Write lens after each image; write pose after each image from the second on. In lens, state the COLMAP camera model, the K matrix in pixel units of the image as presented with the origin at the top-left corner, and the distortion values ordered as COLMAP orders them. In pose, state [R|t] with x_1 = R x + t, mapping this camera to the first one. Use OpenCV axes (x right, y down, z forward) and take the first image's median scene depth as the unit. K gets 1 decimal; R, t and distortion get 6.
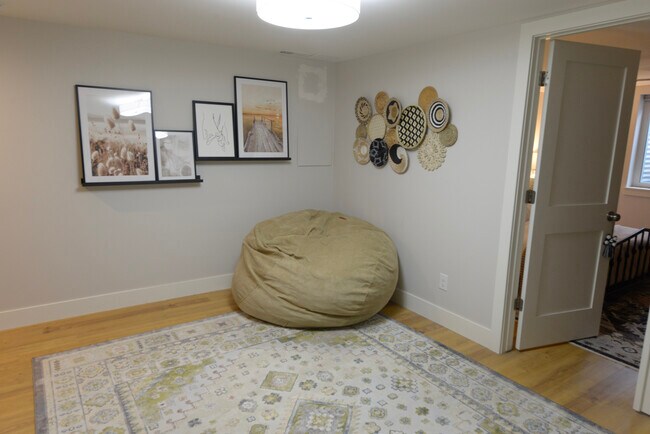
lens RADIAL K [[417.3, 0, 323.5], [0, 417.3, 217.7], [0, 0, 1]] dist [0.003879, 0.002730]
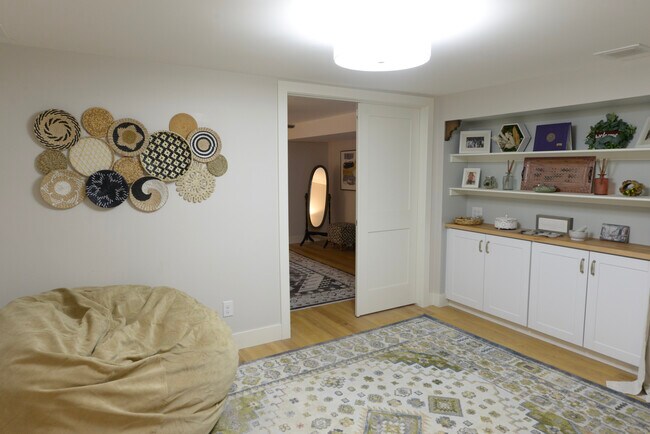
lens RADIAL K [[417.3, 0, 323.3], [0, 417.3, 218.5], [0, 0, 1]] dist [0.003879, 0.002730]
pose [[0.039179, -0.142692, 0.988991, -0.697130], [0.192350, 0.972317, 0.132666, -0.153793], [-0.980544, 0.185035, 0.065542, 0.693389]]
